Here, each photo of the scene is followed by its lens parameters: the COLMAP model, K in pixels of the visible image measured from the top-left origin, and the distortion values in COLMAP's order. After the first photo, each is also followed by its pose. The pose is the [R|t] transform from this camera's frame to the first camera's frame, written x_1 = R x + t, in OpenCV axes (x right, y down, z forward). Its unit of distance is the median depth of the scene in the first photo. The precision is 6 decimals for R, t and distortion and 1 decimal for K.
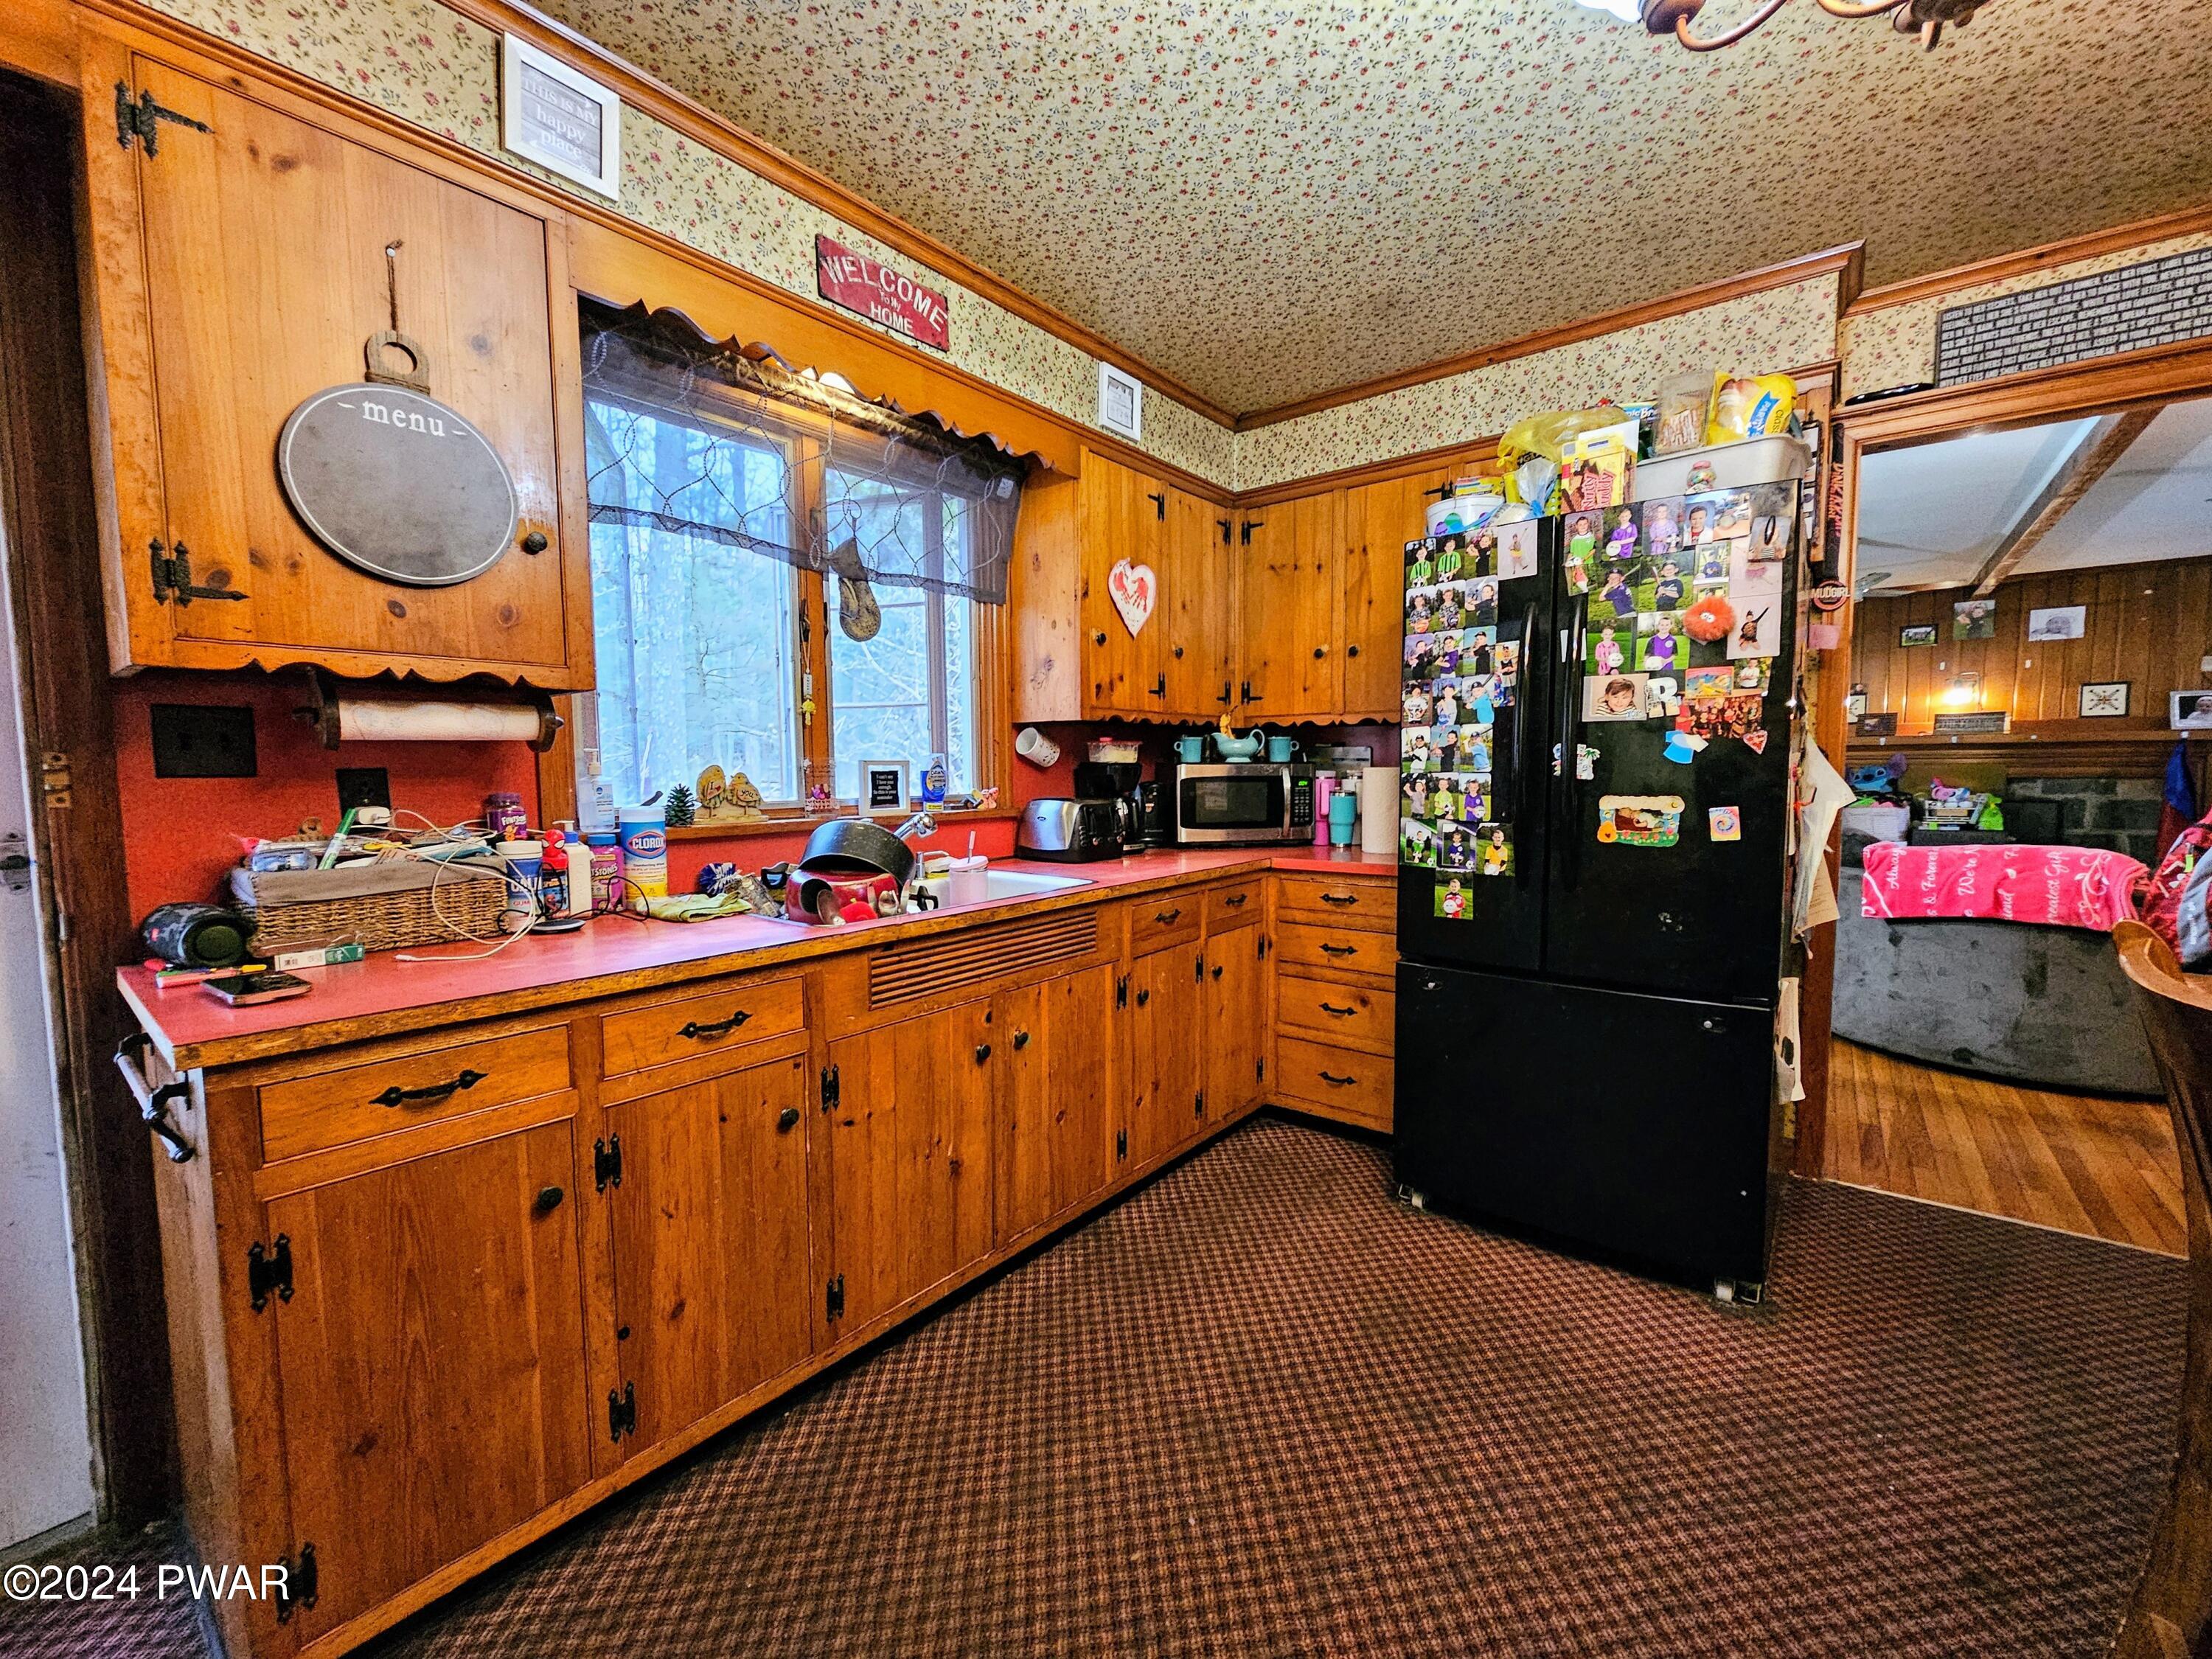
lens RADIAL K [[907.0, 0, 1106.0], [0, 907.0, 829.5], [0, 0, 1]] dist [-0.000367, -0.000134]
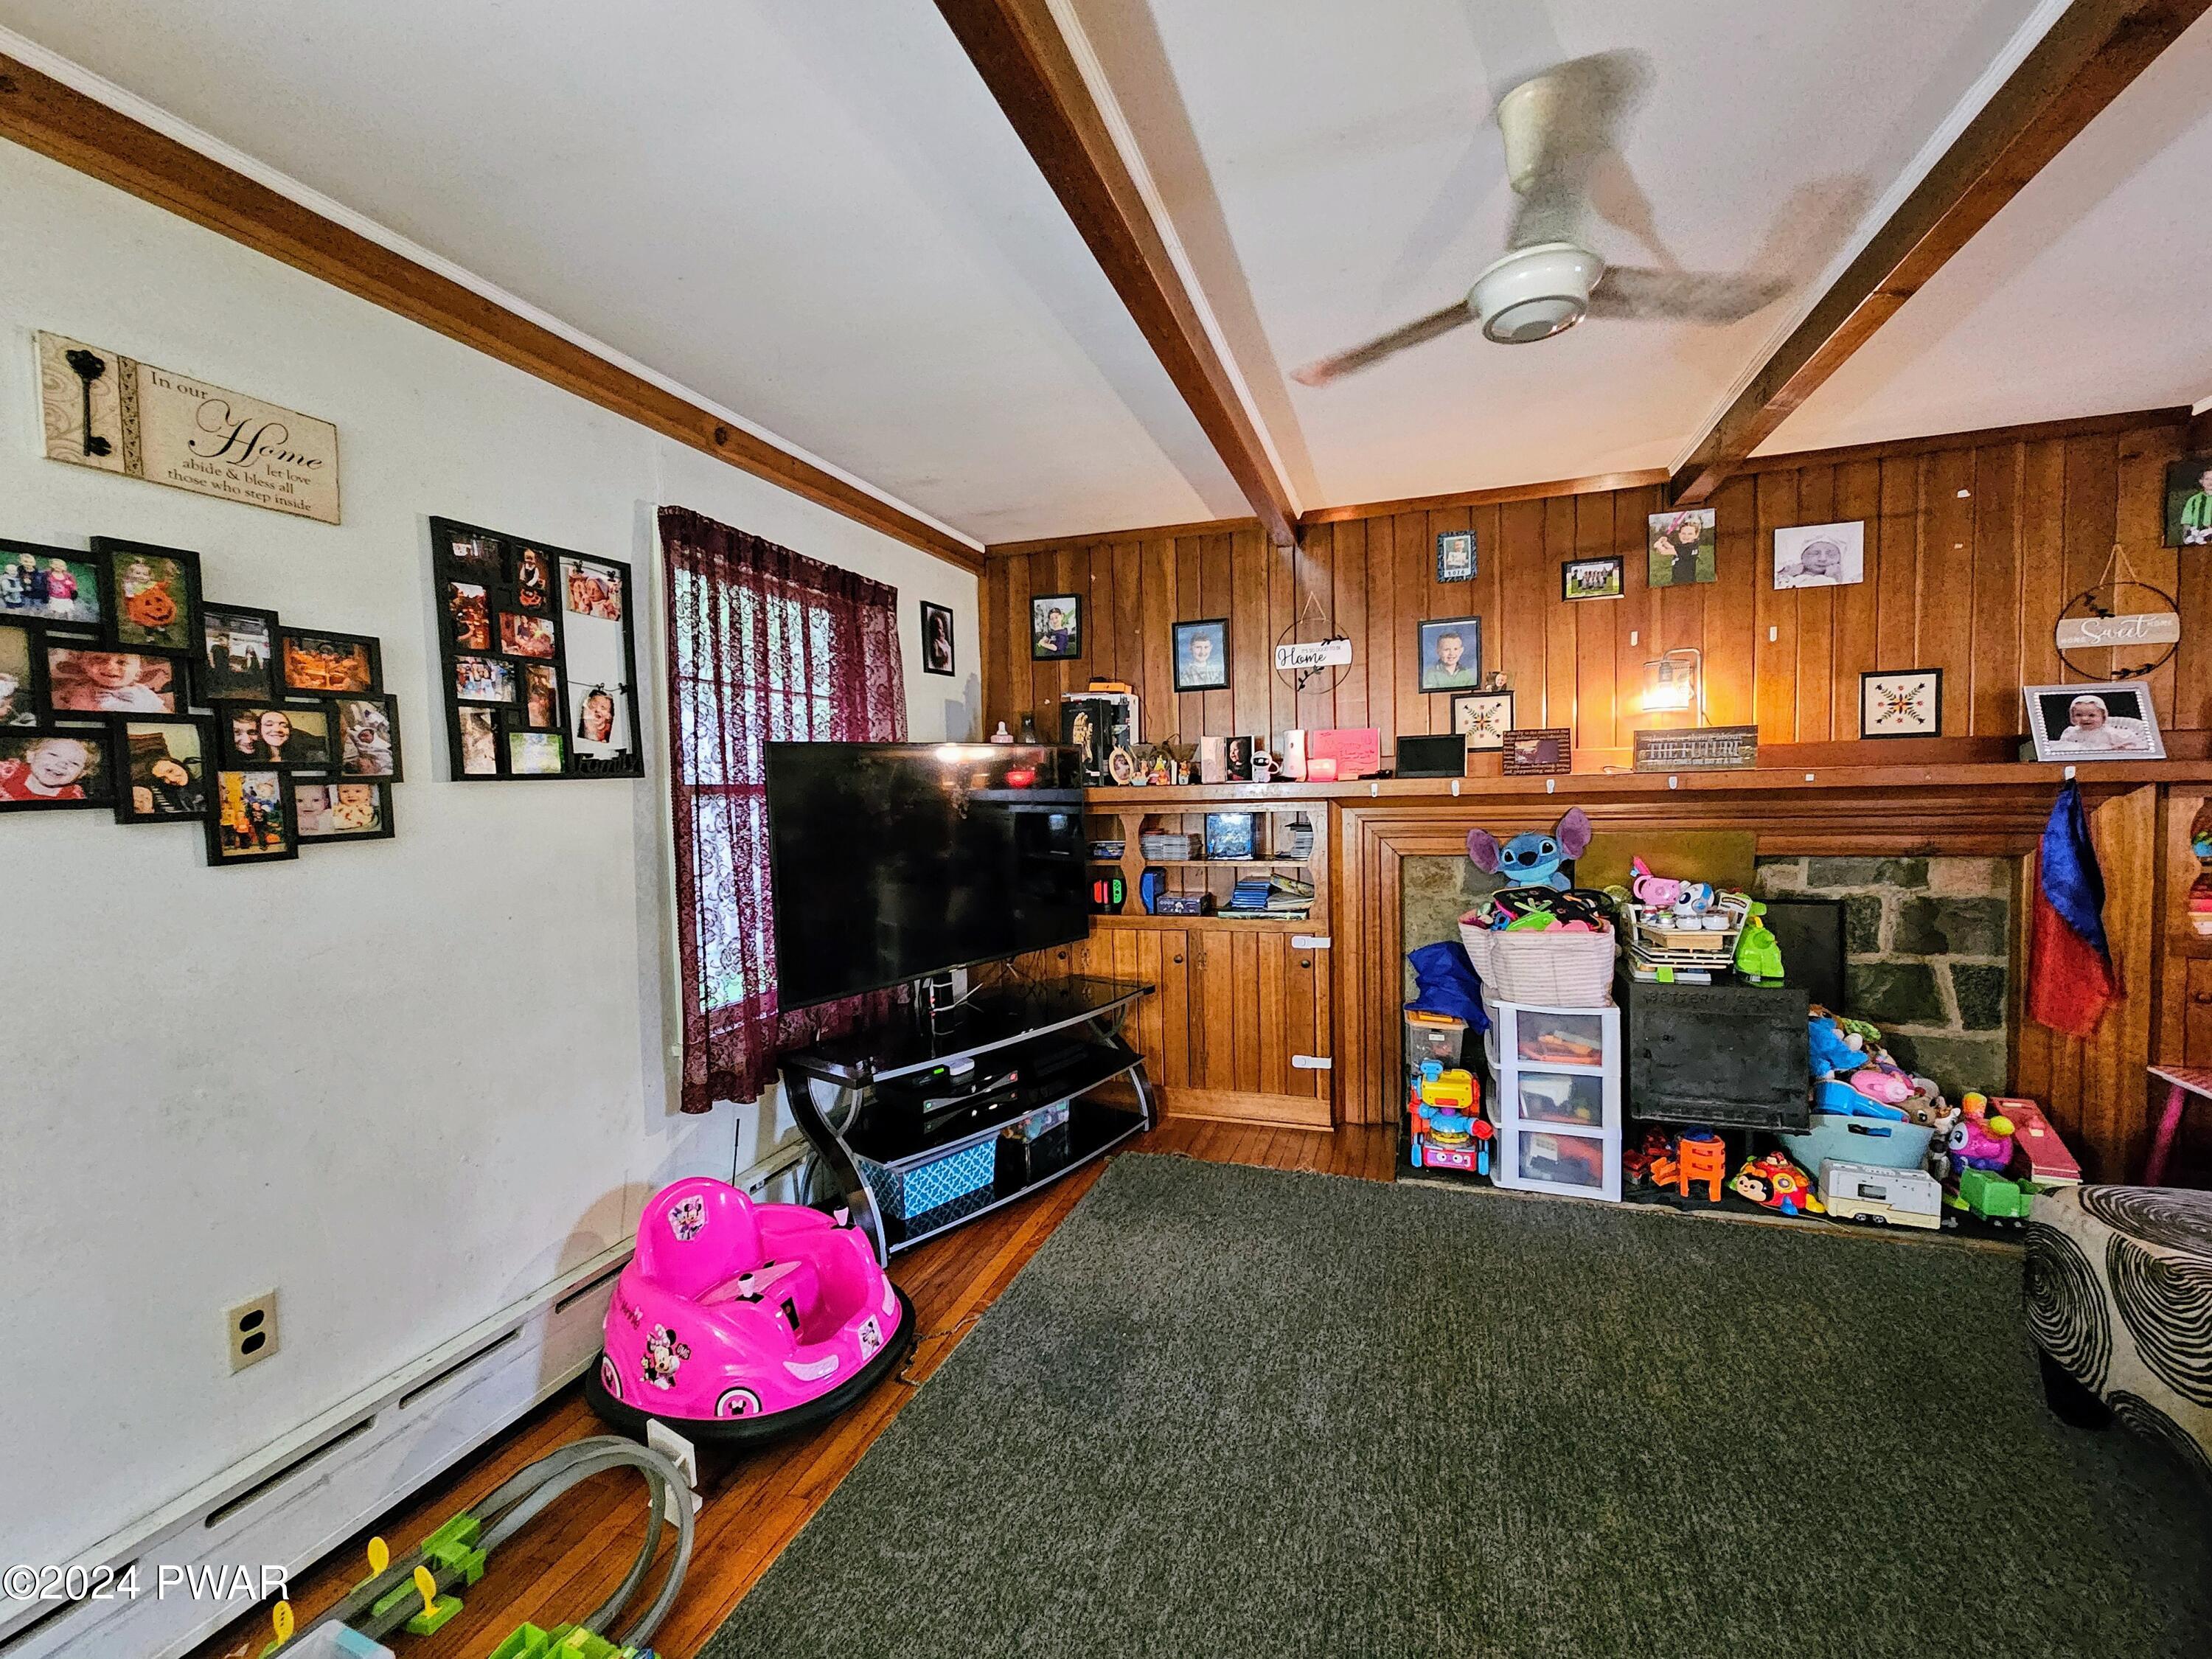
lens RADIAL K [[907.0, 0, 1106.0], [0, 907.0, 829.5], [0, 0, 1]] dist [-0.000367, -0.000134]
pose [[0.943294, -0.028909, 0.330696, 0.488534], [0.039602, 0.998887, -0.025640, -0.074039], [-0.329587, 0.037283, 0.943389, 0.646231]]
